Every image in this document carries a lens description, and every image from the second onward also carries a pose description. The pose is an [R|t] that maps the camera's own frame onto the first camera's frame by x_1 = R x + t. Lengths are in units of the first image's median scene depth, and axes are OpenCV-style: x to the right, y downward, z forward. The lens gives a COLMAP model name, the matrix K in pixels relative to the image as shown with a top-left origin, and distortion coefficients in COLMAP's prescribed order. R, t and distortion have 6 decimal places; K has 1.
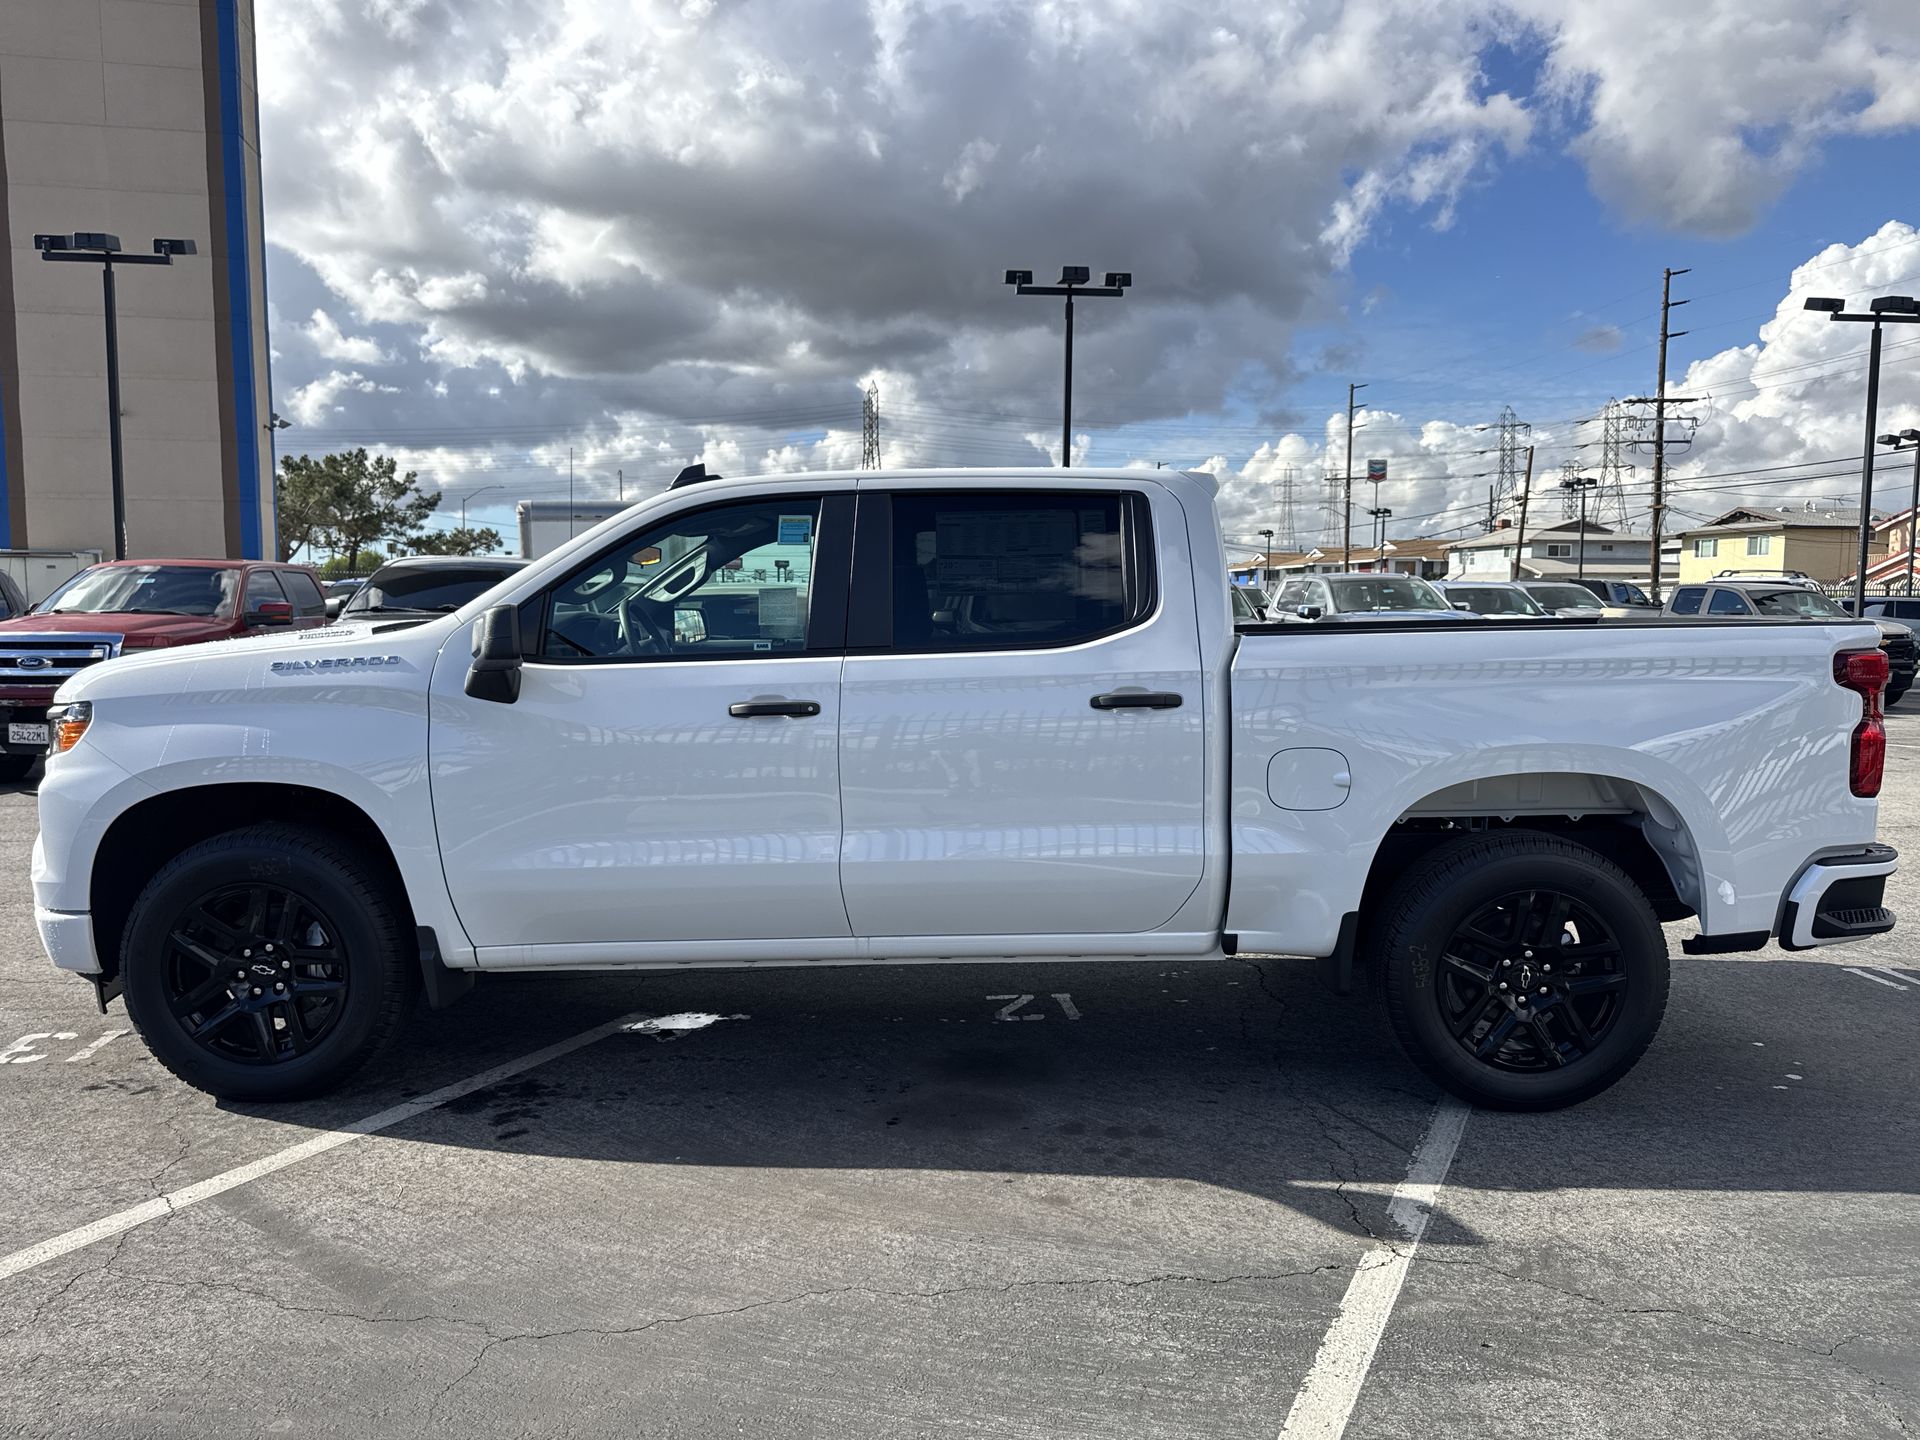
lens RADIAL K [[1543.8, 0, 956.0], [0, 1543.8, 743.8], [0, 0, 1]] dist [0.041077, -0.066010]
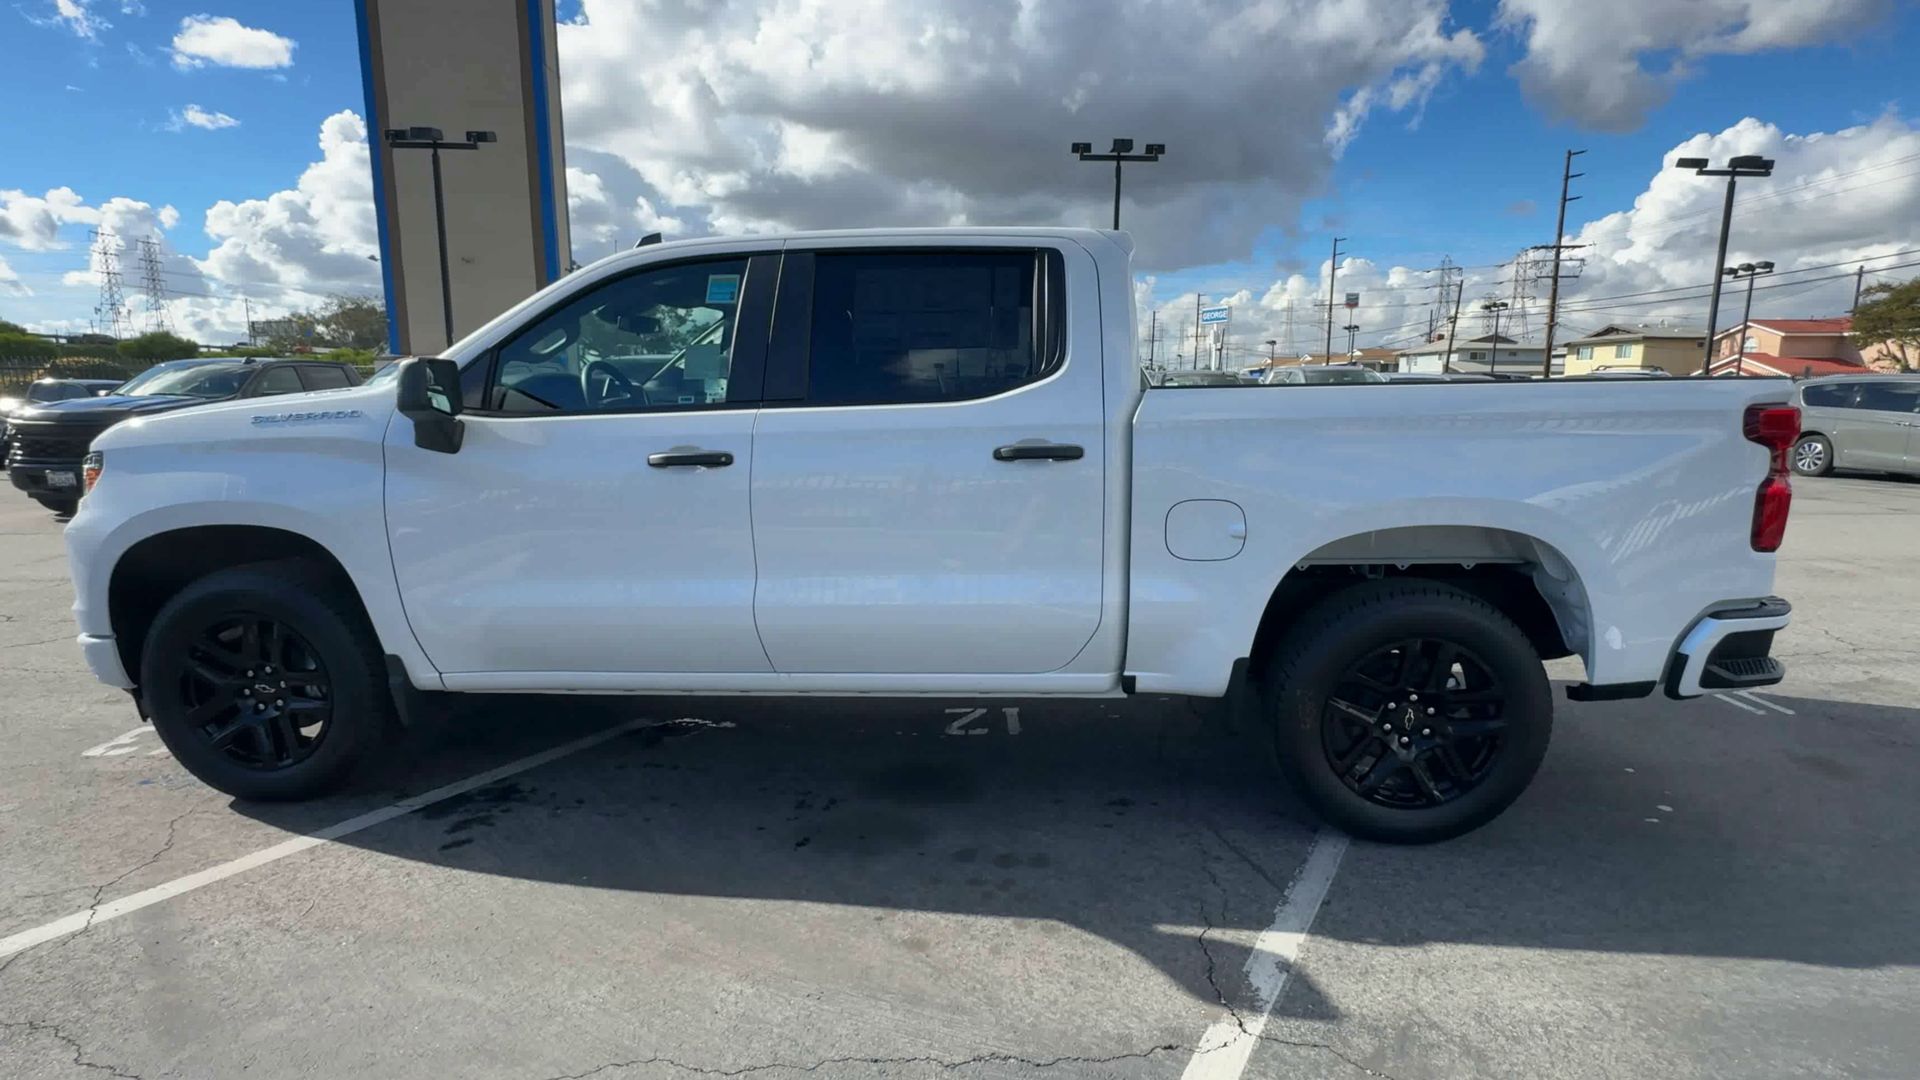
lens RADIAL K [[1019.2, 0, 963.8], [0, 1019.2, 597.3], [0, 0, 1]] dist [-0.000654, -0.001548]
pose [[0.996076, 0.015097, -0.087209, 0.130925], [-0.005699, 0.994240, 0.107021, -0.004229], [0.088322, -0.106104, 0.990425, 0.311580]]
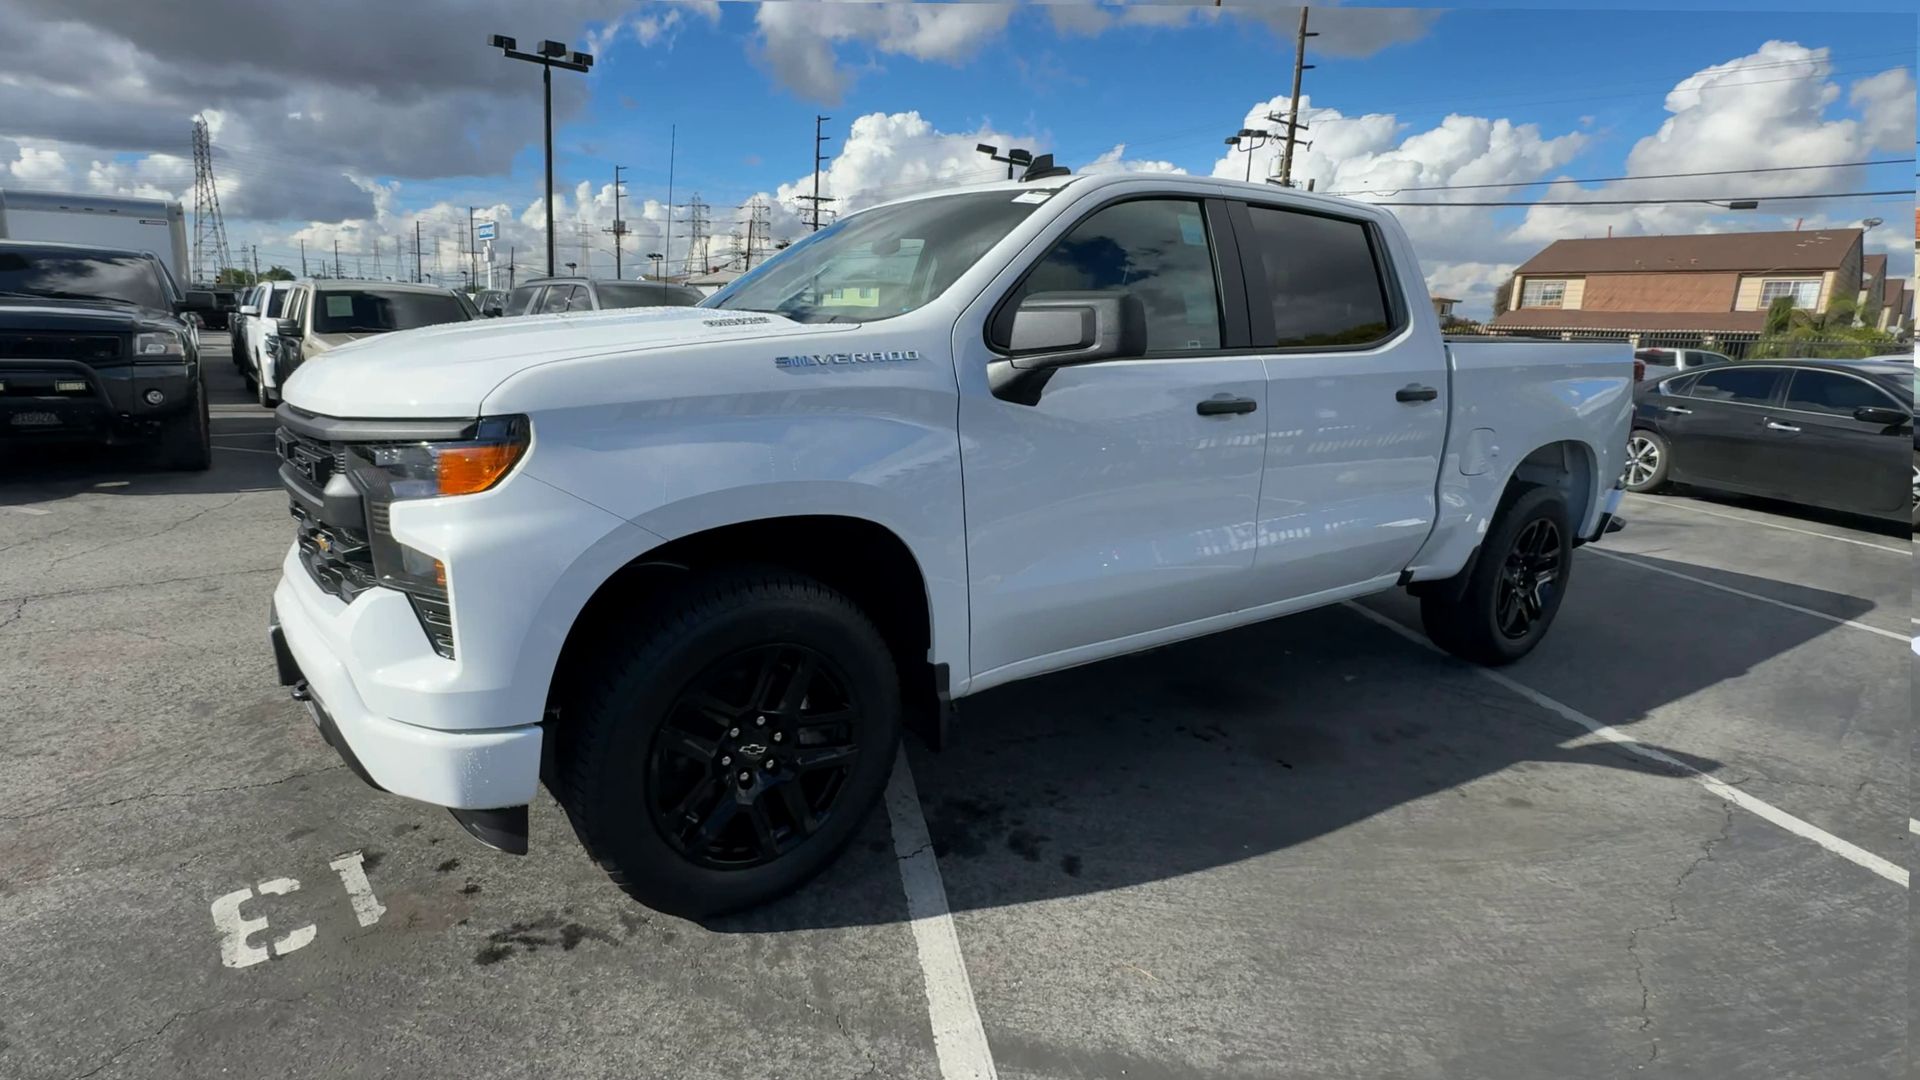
lens RADIAL K [[984.8, 0, 1003.3], [0, 984.8, 537.6], [0, 0, 1]] dist [0.001221, 0.001072]
pose [[0.829091, -0.091059, 0.551649, -0.601579], [0.020543, 0.990944, 0.132697, -0.025730], [-0.558736, -0.098685, 0.823453, 0.519945]]
